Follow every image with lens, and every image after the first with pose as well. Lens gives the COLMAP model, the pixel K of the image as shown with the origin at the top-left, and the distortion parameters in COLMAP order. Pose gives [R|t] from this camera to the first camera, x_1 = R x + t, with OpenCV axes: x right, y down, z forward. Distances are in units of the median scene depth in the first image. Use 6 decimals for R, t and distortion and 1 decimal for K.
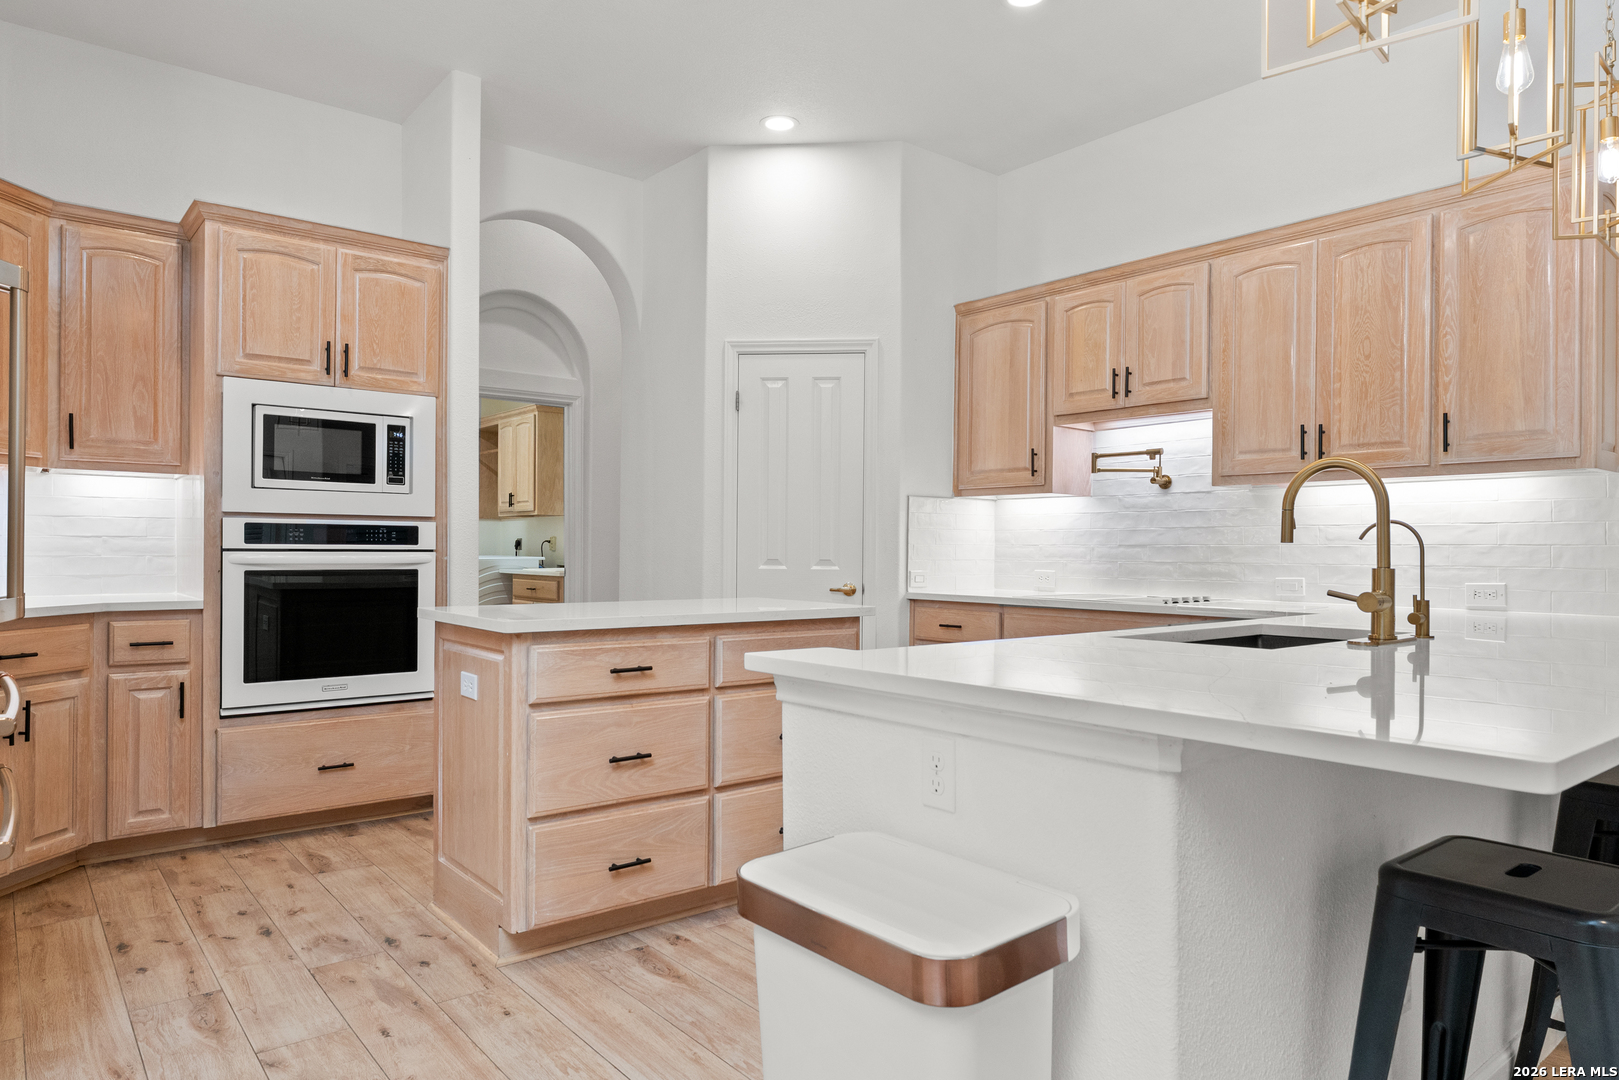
lens RADIAL K [[1004.2, 0, 808.0], [0, 1004.2, 552.3], [0, 0, 1]] dist [-0.000270, -0.005872]
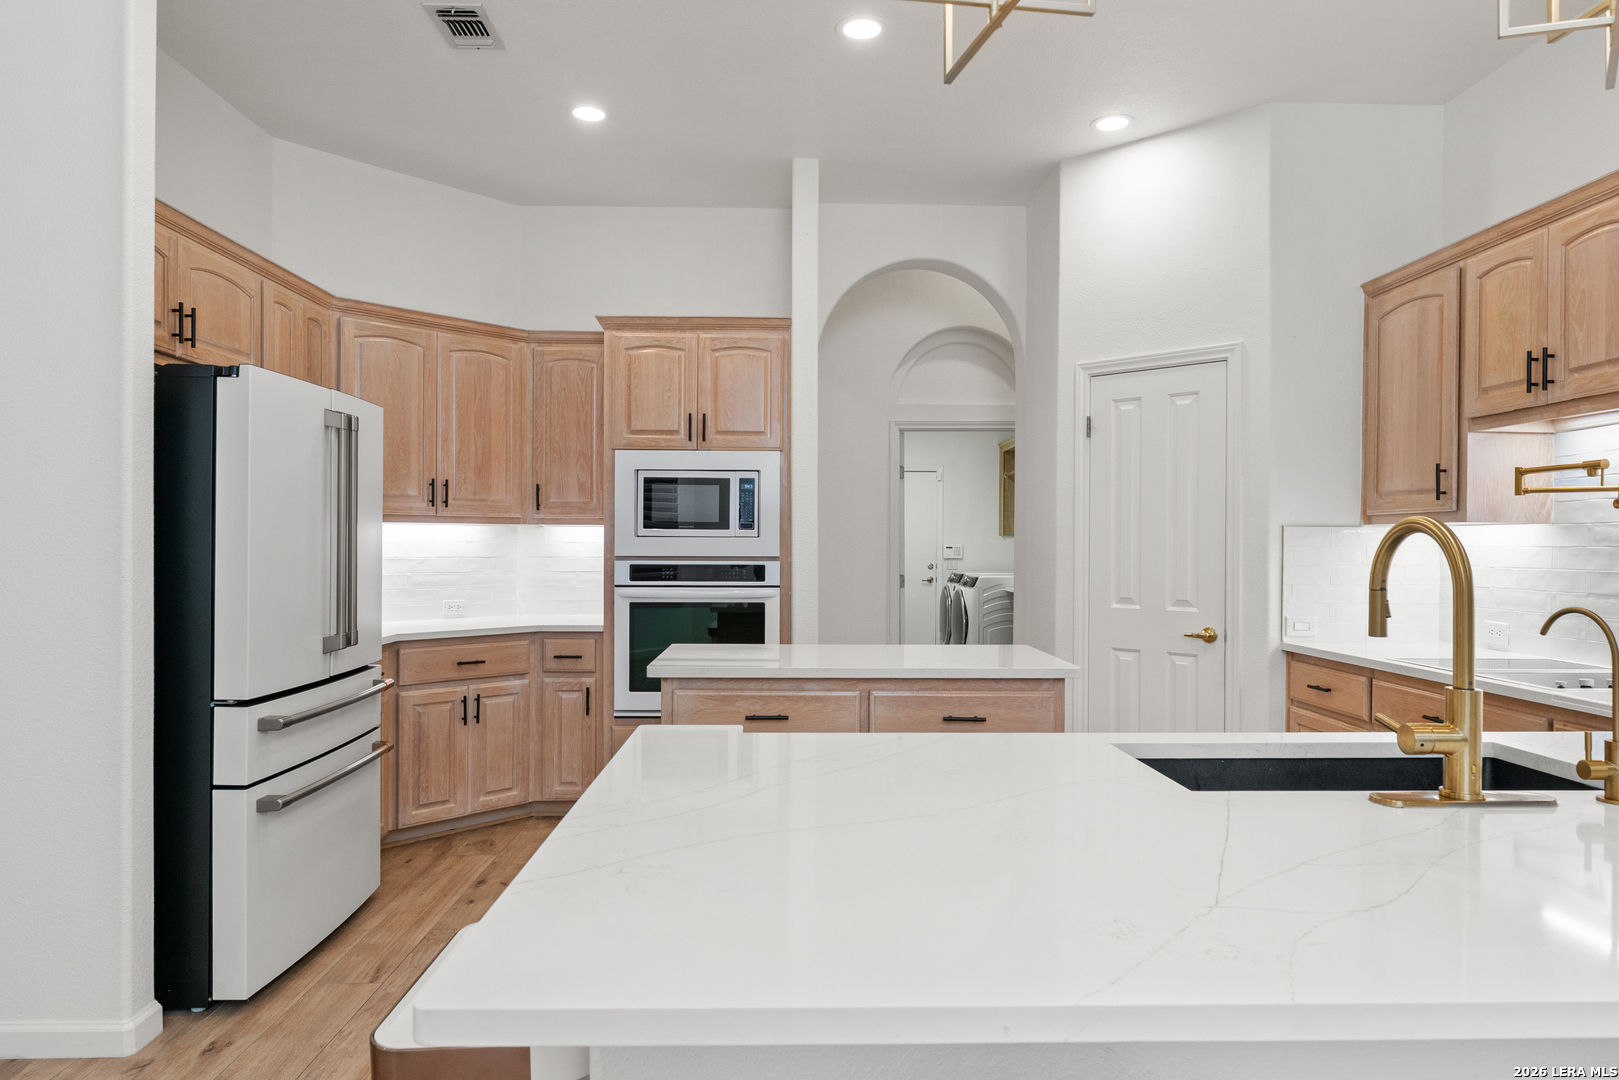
lens RADIAL K [[1004.2, 0, 808.0], [0, 1004.2, 552.3], [0, 0, 1]] dist [-0.000270, -0.005872]
pose [[0.791717, 0.000483, -0.610888, 0.358721], [-0.001420, 0.999998, -0.001050, -0.040519], [0.610886, 0.001699, 0.791717, 0.126349]]
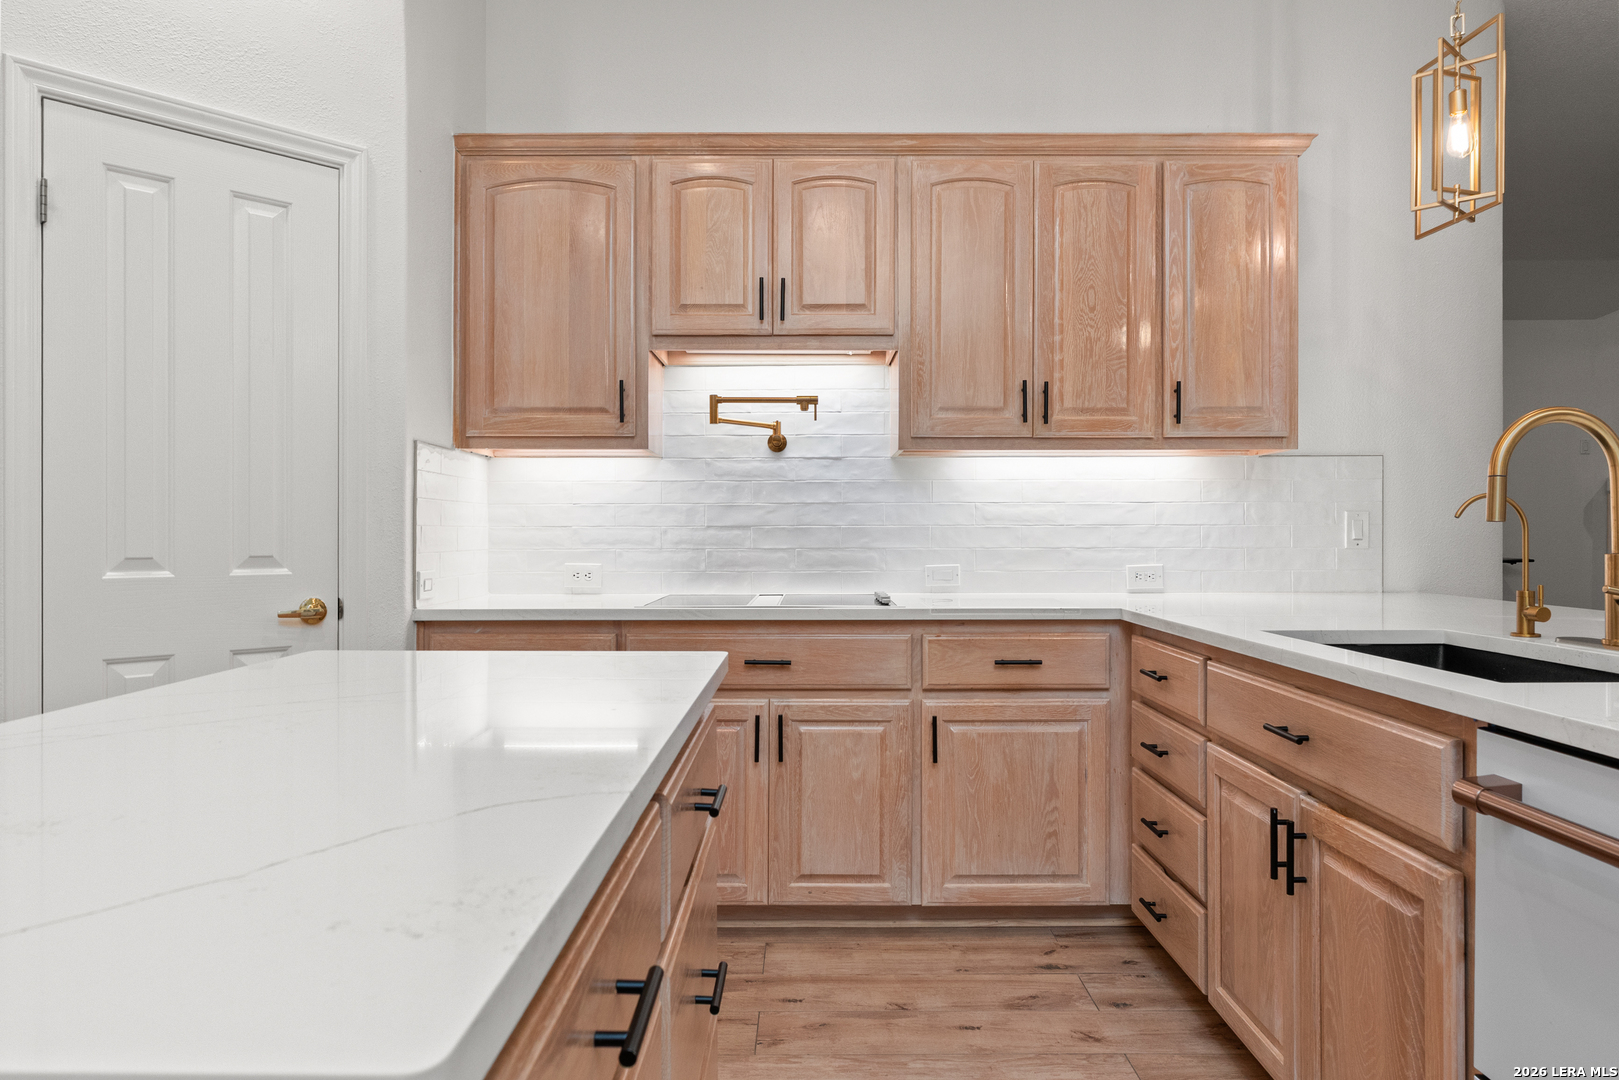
lens RADIAL K [[1004.2, 0, 808.0], [0, 1004.2, 552.3], [0, 0, 1]] dist [-0.000270, -0.005872]
pose [[0.633536, -0.021590, 0.773412, -0.245770], [0.008489, 0.999744, 0.020954, -0.003490], [-0.773666, -0.006709, 0.633558, 0.561875]]
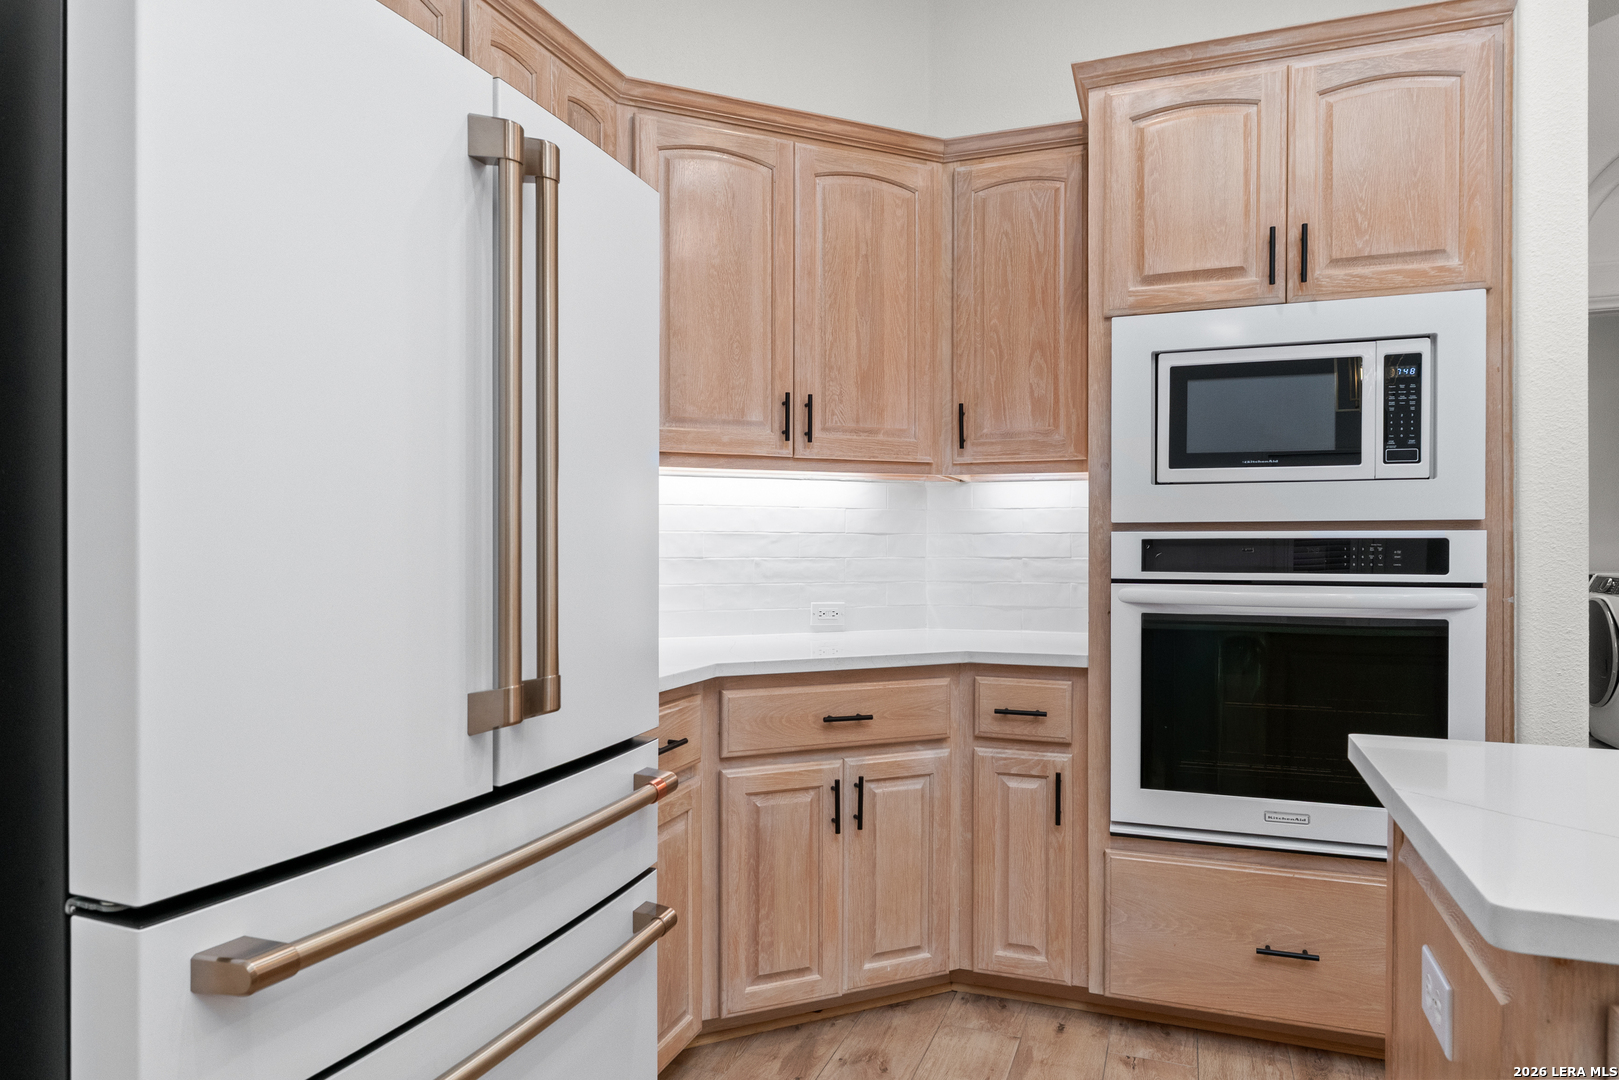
lens RADIAL K [[1004.2, 0, 808.0], [0, 1004.2, 552.3], [0, 0, 1]] dist [-0.000270, -0.005872]
pose [[0.501235, -0.002495, -0.865308, -0.102281], [-0.000530, 0.999995, -0.003190, -0.017327], [0.865311, 0.002058, 0.501231, 0.453553]]
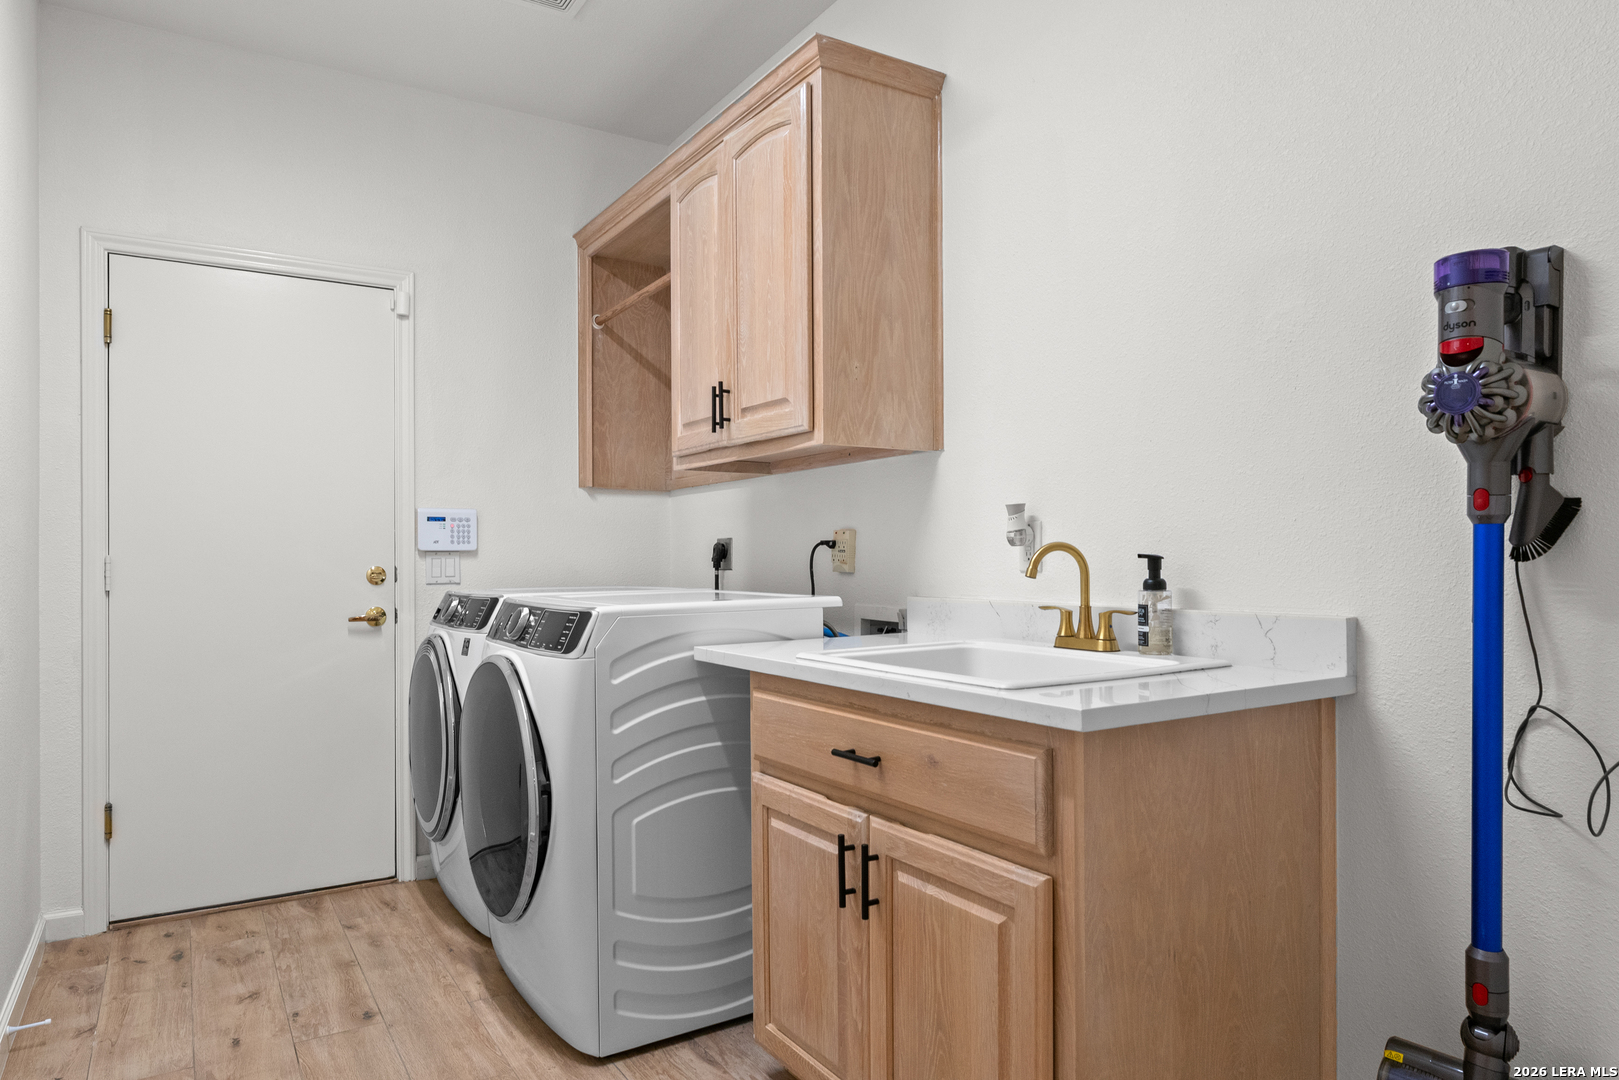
lens RADIAL K [[1004.2, 0, 808.0], [0, 1004.2, 552.3], [0, 0, 1]] dist [-0.000270, -0.005872]
pose [[0.992301, -0.015691, -0.122851, -0.536620], [0.014348, 0.999827, -0.011809, -0.011206], [0.123015, 0.009956, 0.992355, 1.623215]]
